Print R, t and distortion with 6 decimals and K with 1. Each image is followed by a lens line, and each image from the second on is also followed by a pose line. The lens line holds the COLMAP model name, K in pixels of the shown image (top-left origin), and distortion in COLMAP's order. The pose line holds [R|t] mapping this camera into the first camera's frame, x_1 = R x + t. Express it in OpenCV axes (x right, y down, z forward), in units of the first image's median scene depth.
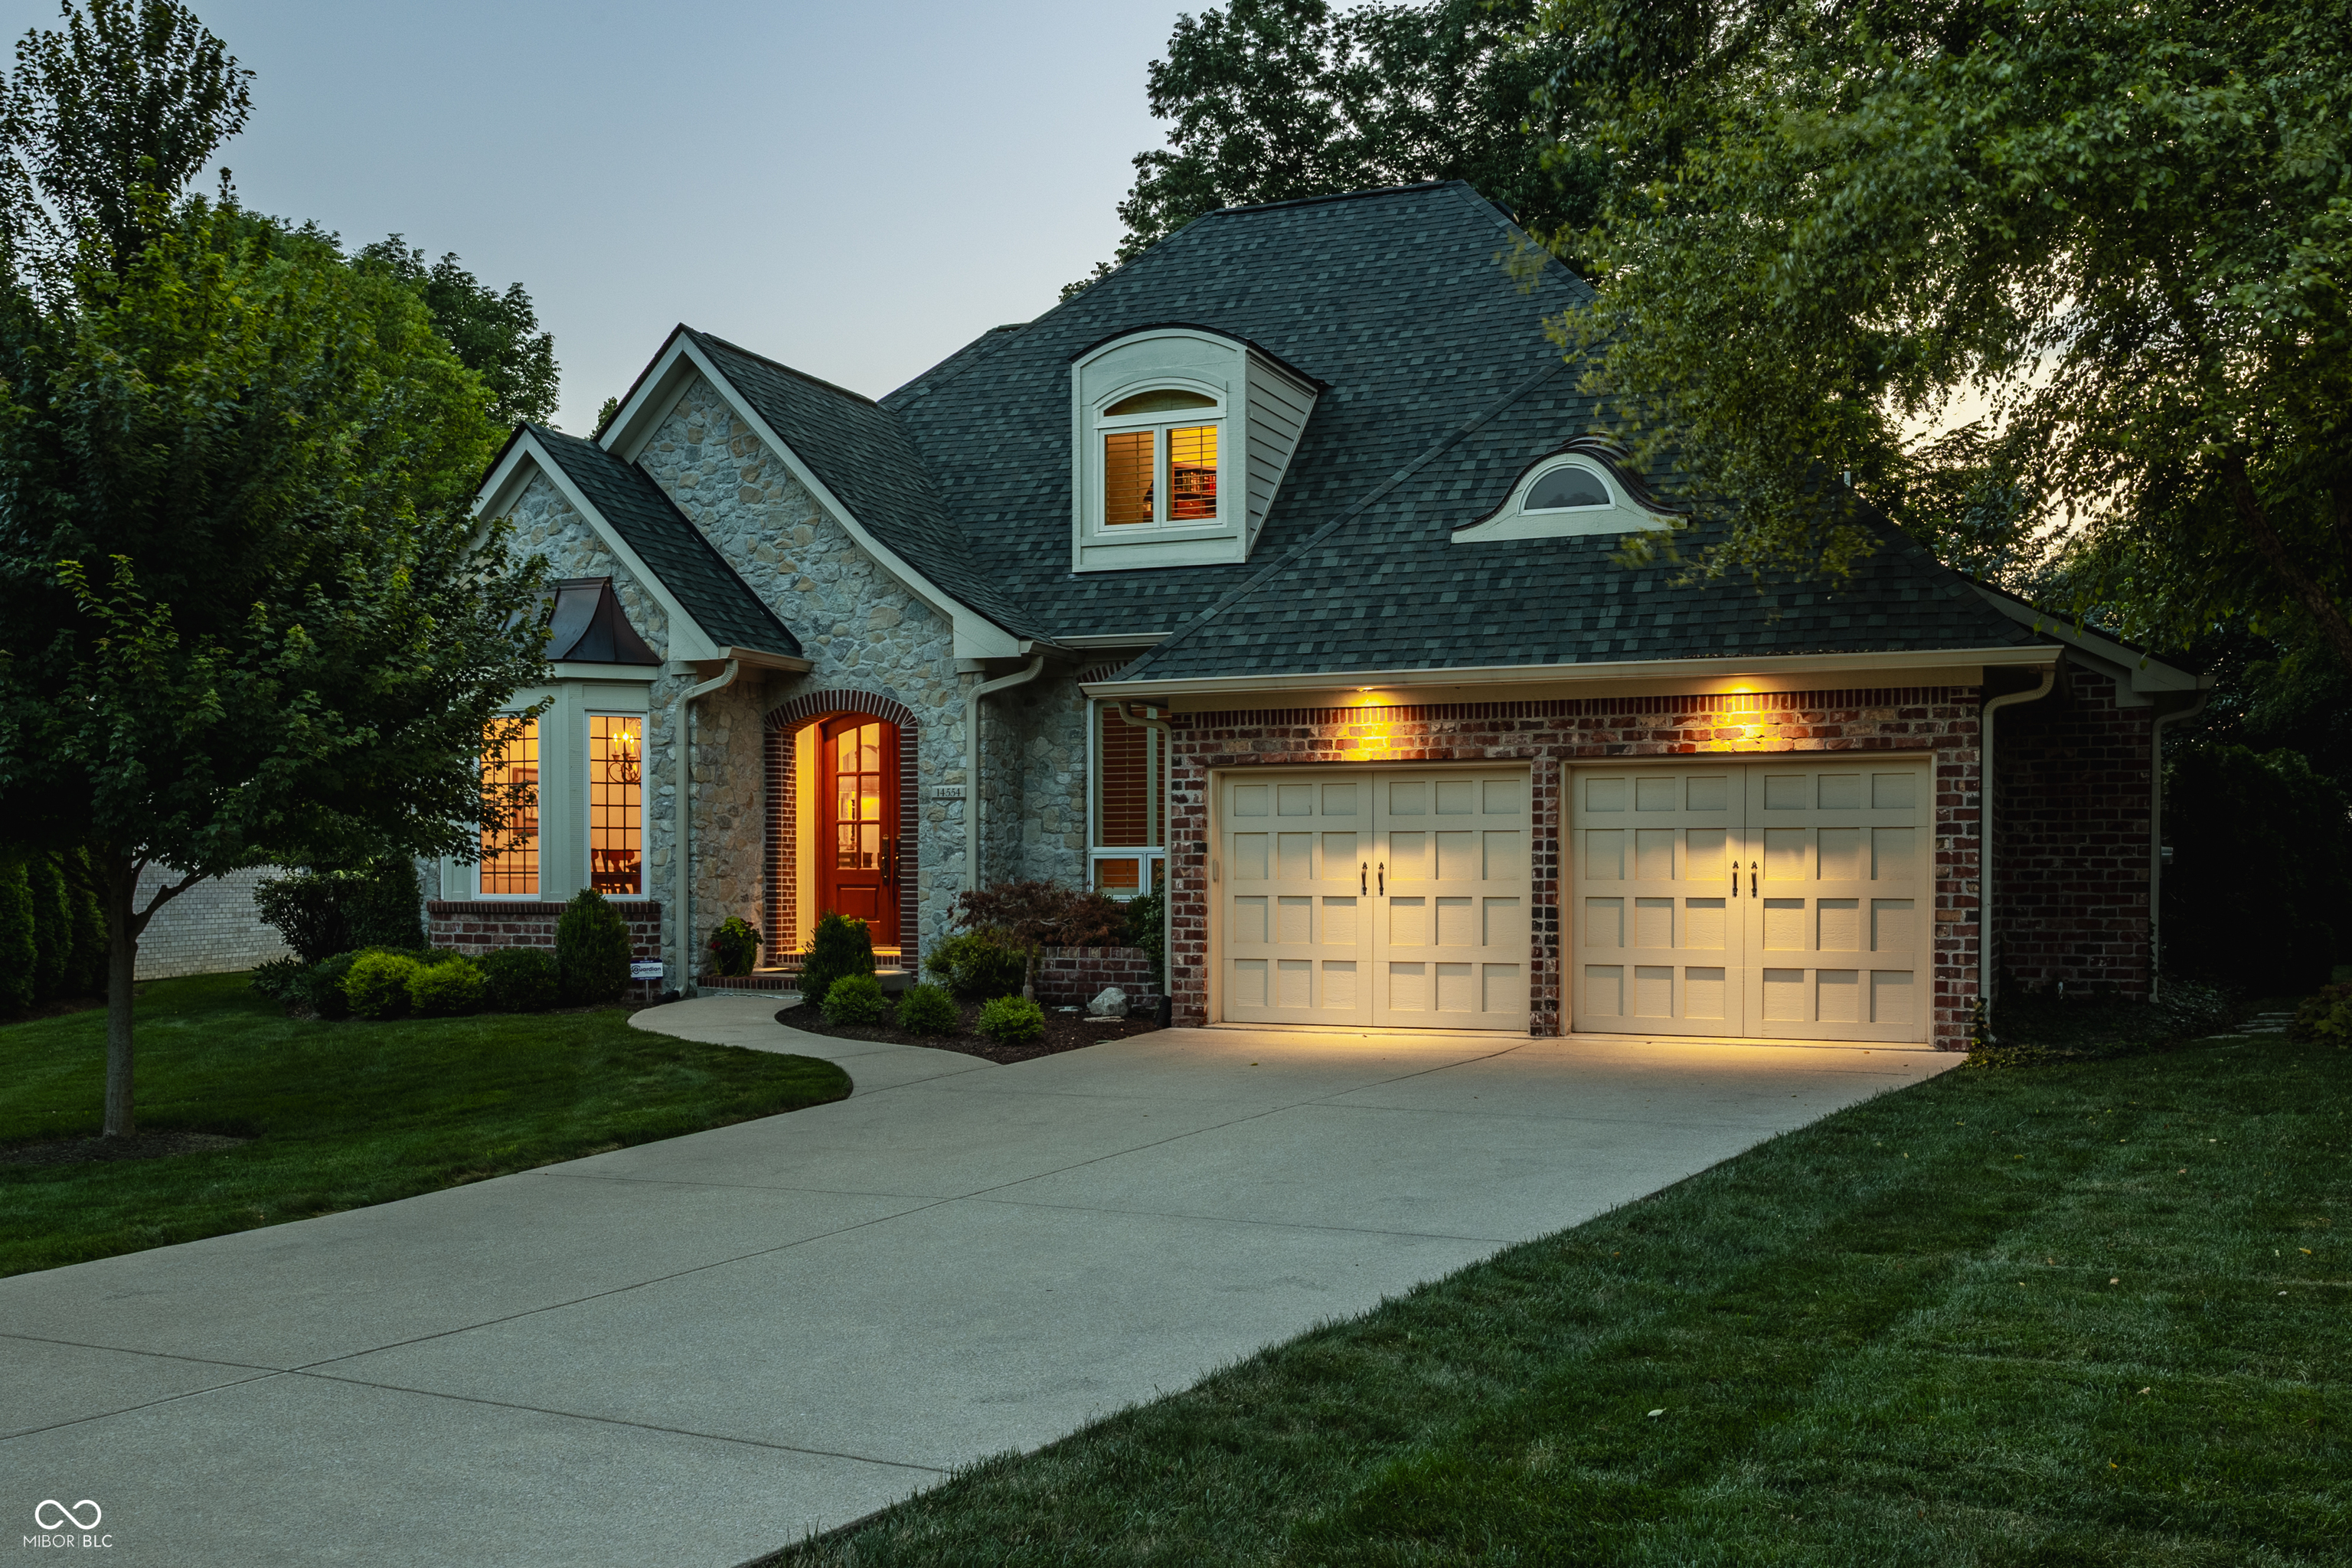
lens RADIAL K [[2196.2, 0, 1186.6], [0, 2196.2, 944.3], [0, 0, 1]] dist [0.004246, 0.000452]
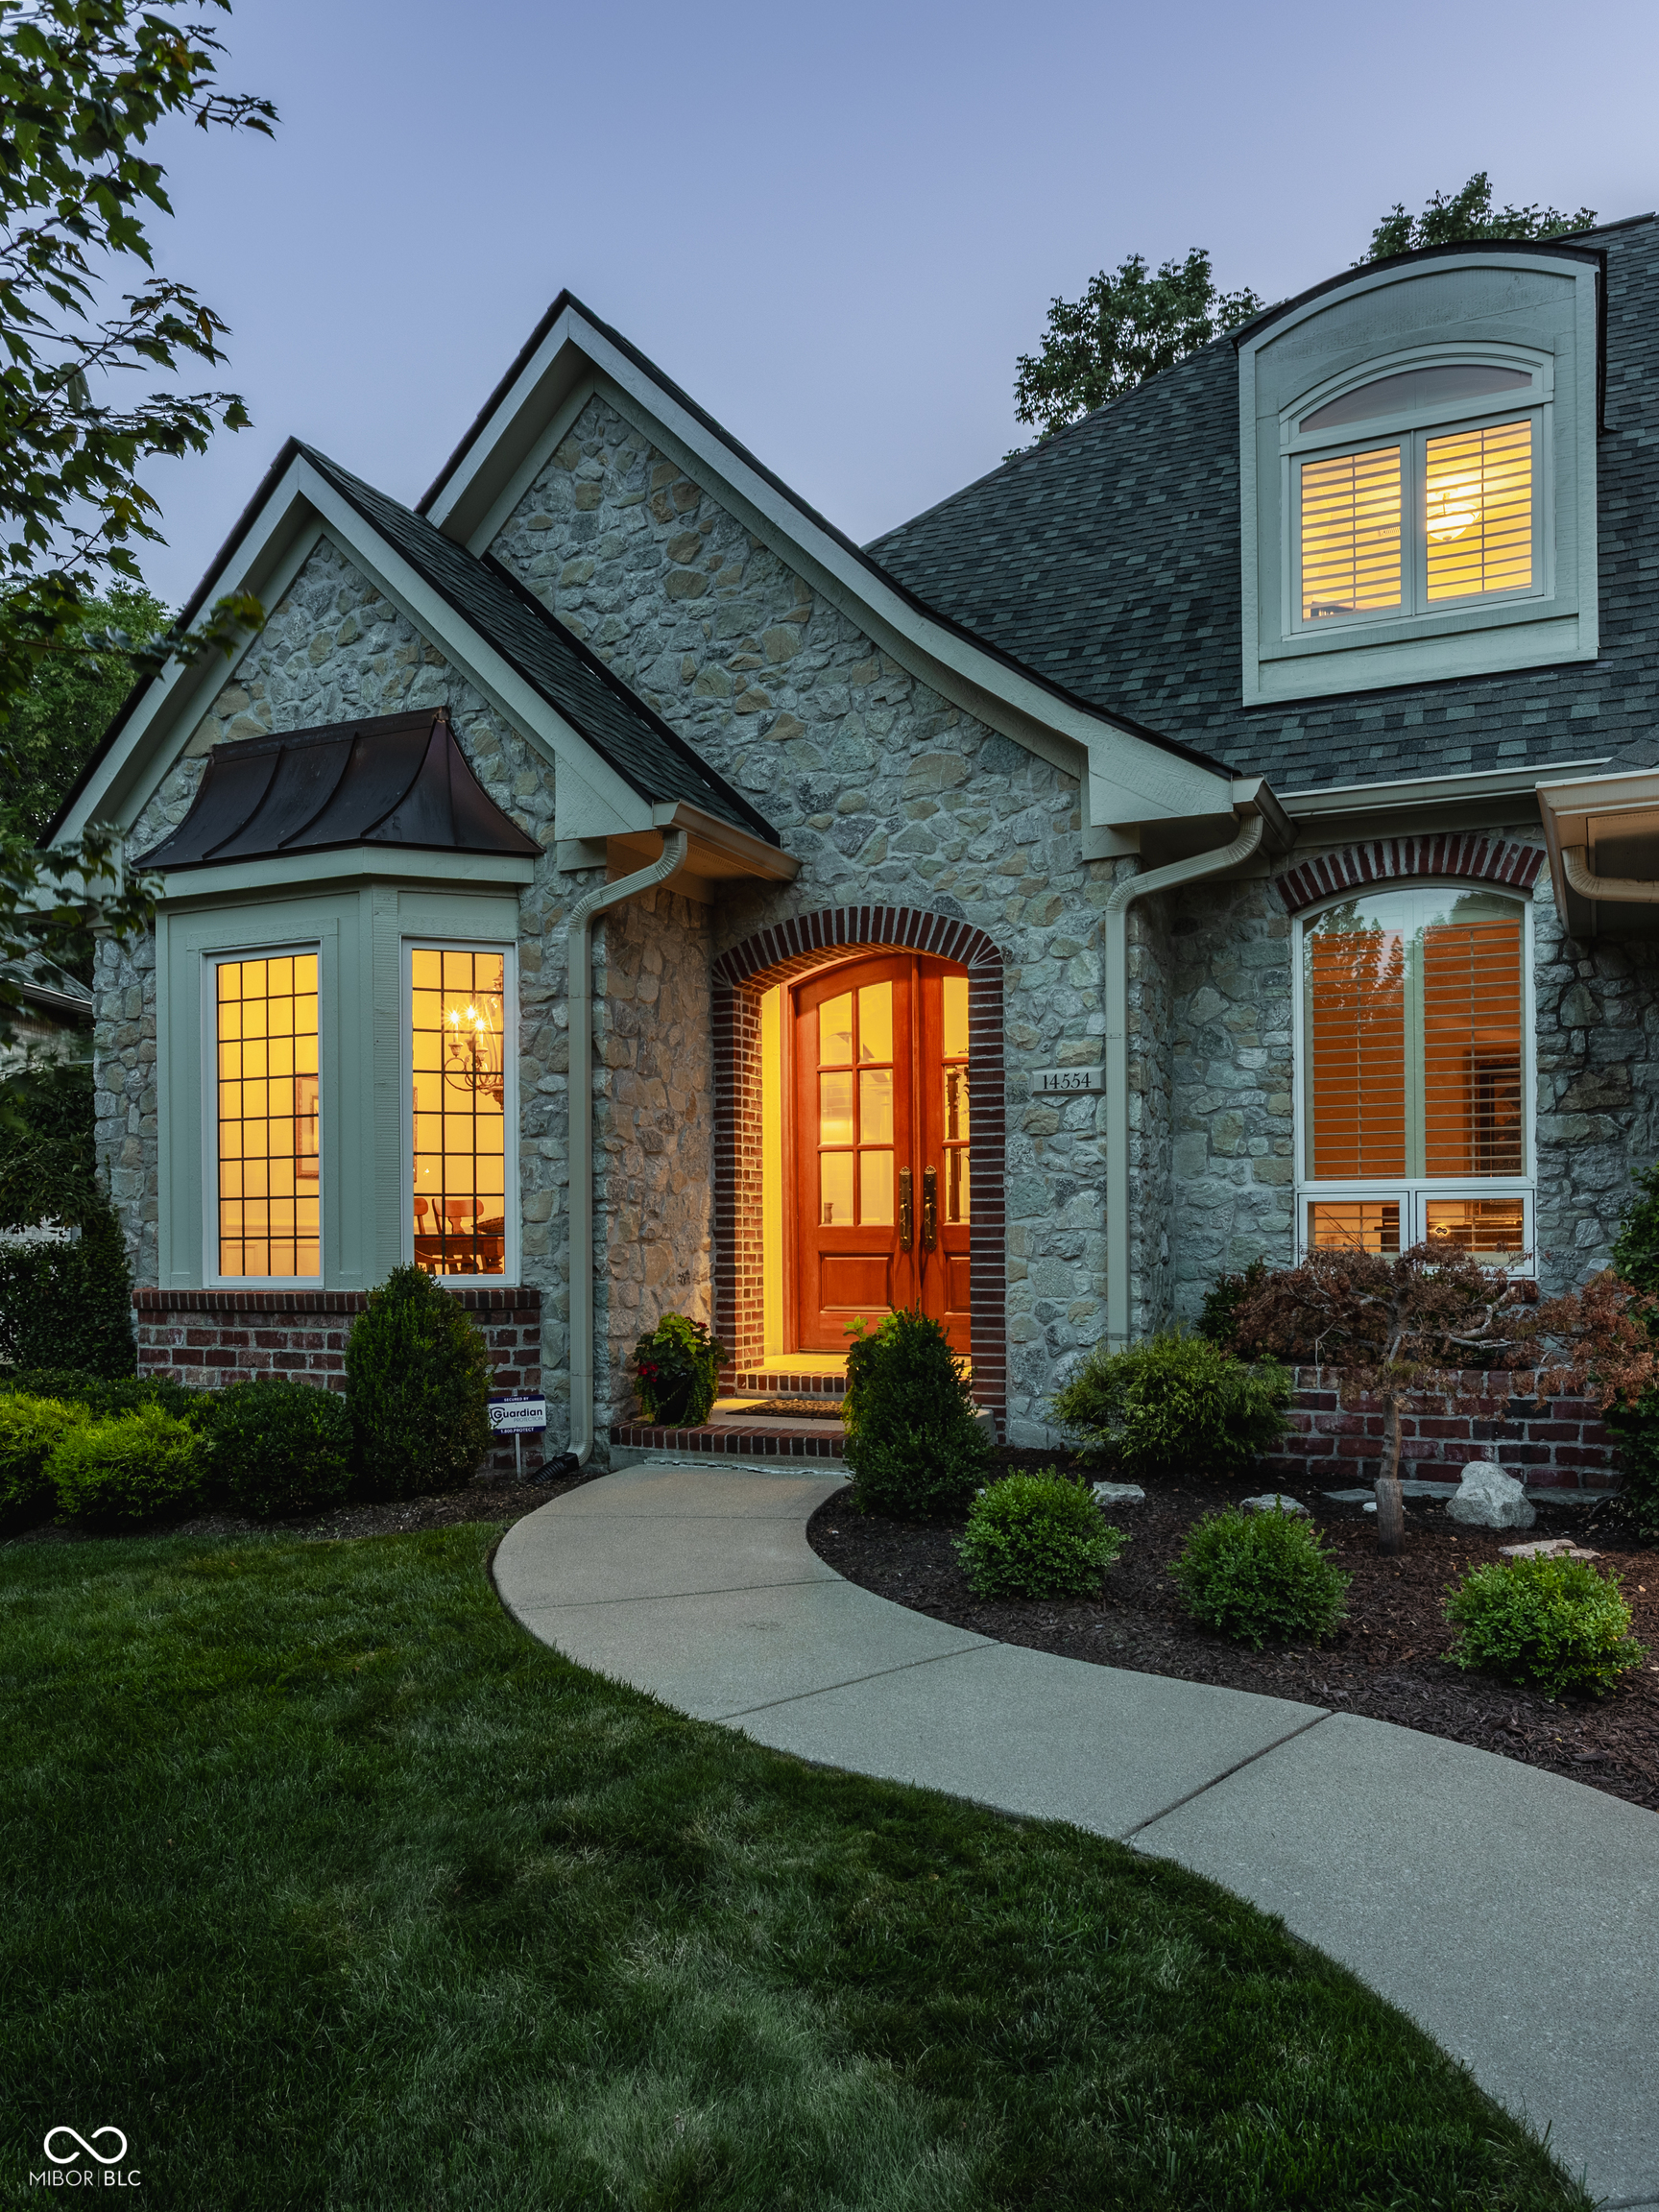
lens RADIAL K [[1669.7, 0, 824.4], [0, 1669.7, 1247.8], [0, 0, 1]] dist [-0.006971, 0.010785]
pose [[0.999521, -0.010363, -0.029174, -0.159903], [0.009621, 0.999630, -0.025450, -0.018422], [0.029427, 0.025157, 0.999250, 0.599028]]
